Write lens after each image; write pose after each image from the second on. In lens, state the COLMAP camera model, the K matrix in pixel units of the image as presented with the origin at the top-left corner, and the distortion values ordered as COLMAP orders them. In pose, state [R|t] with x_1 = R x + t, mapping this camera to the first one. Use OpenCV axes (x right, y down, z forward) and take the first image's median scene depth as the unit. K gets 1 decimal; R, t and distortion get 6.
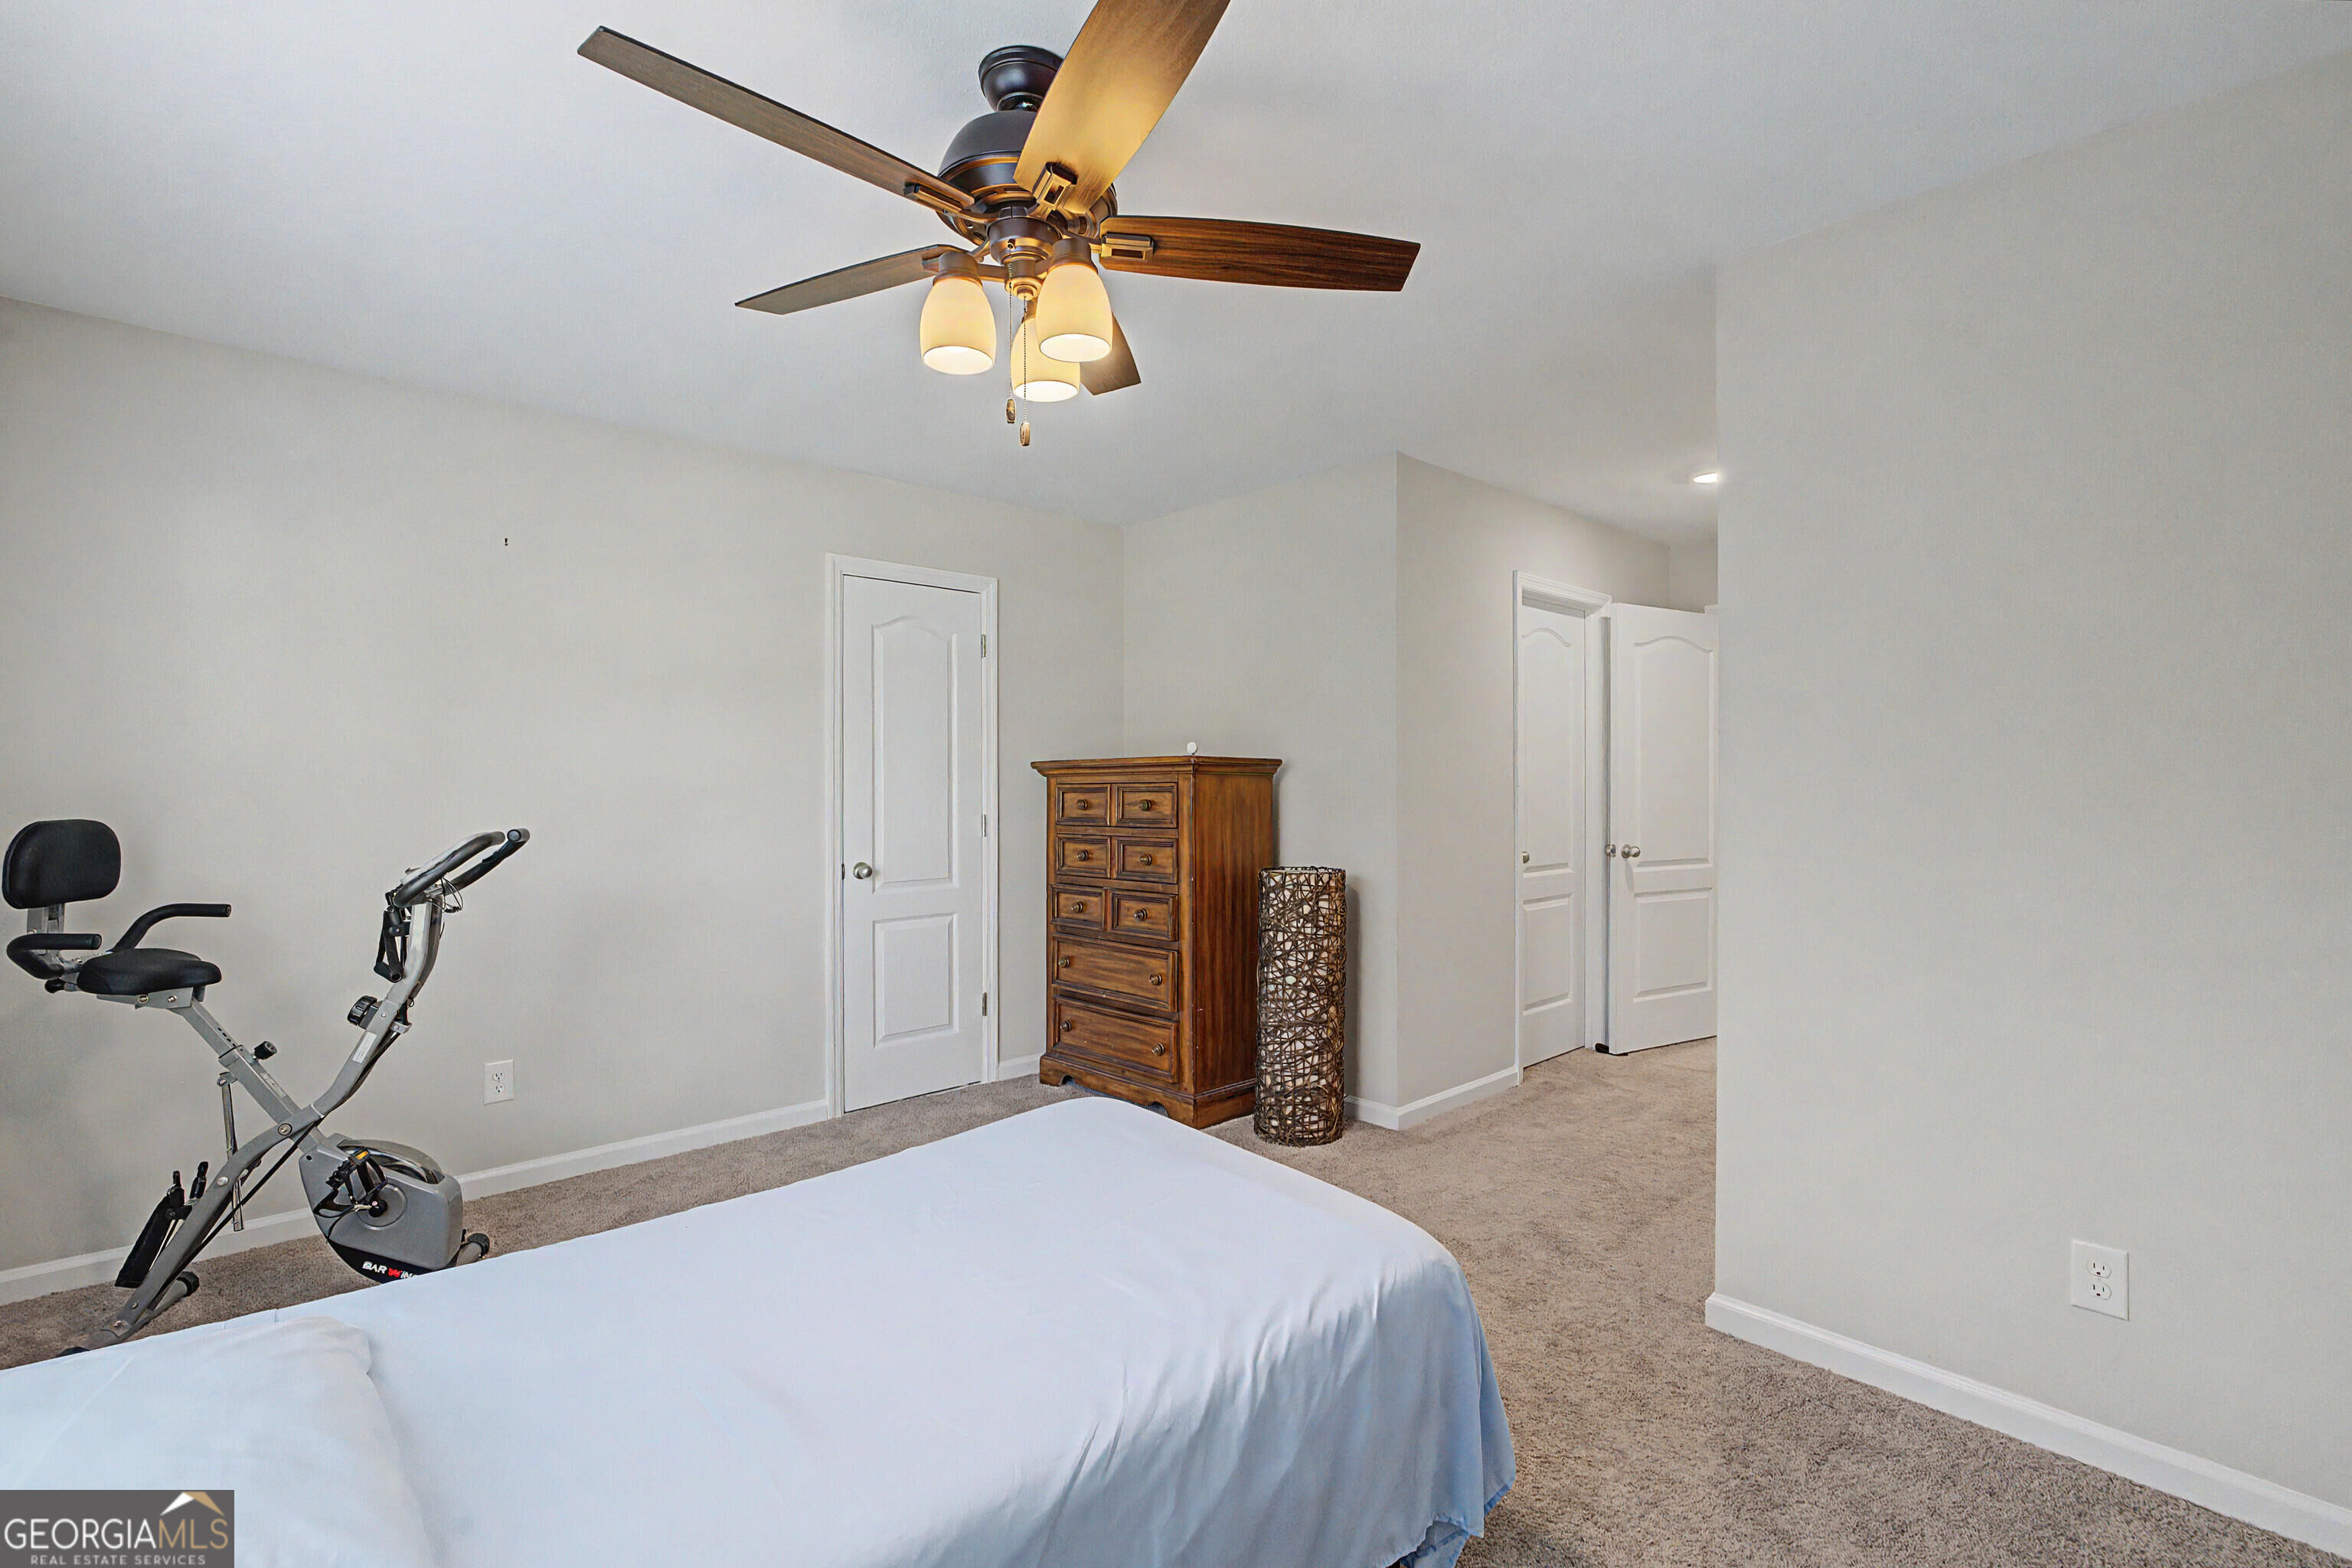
lens RADIAL K [[1034.5, 0, 1176.0], [0, 1034.5, 784.0], [0, 0, 1]] dist [-0.017281, 0.000244]
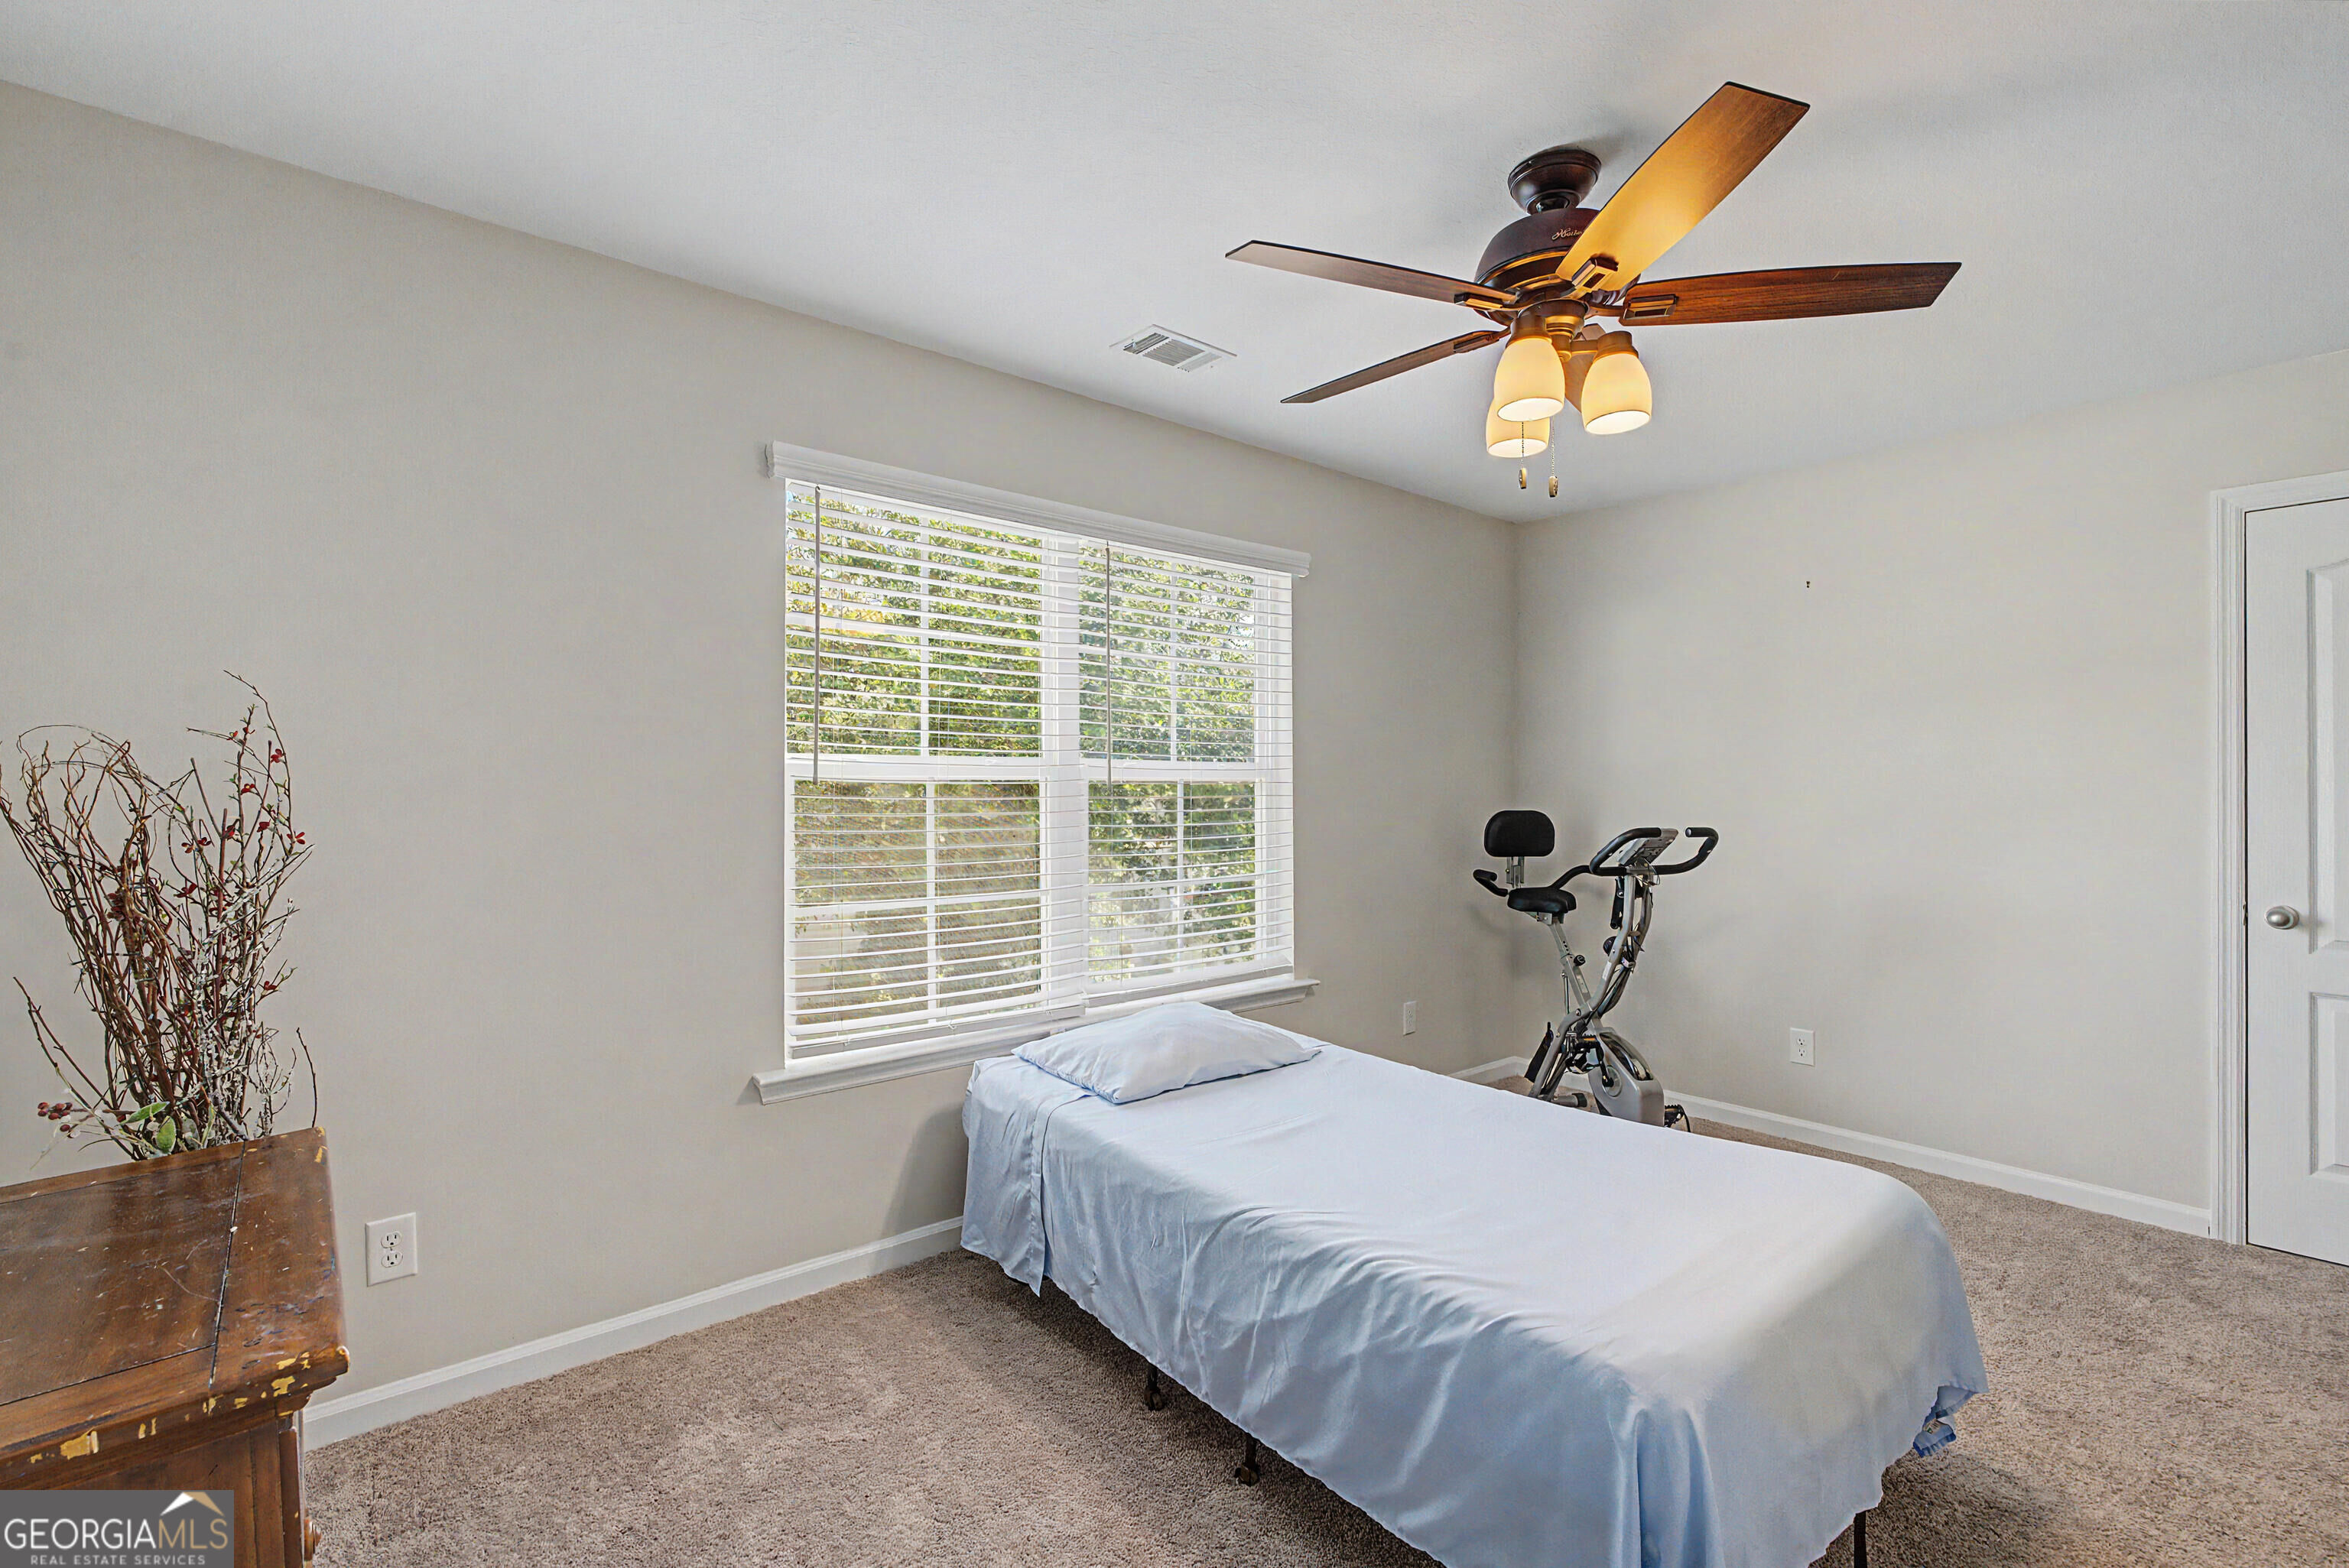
lens RADIAL K [[1033.1, 0, 1174.5], [0, 1033.1, 784.0], [0, 0, 1]] dist [-0.017281, 0.000244]
pose [[-0.029677, 0.001953, -0.999558, 0.705845], [-0.006475, 0.999977, 0.002146, -0.009121], [0.999539, 0.006536, -0.029664, 0.426849]]
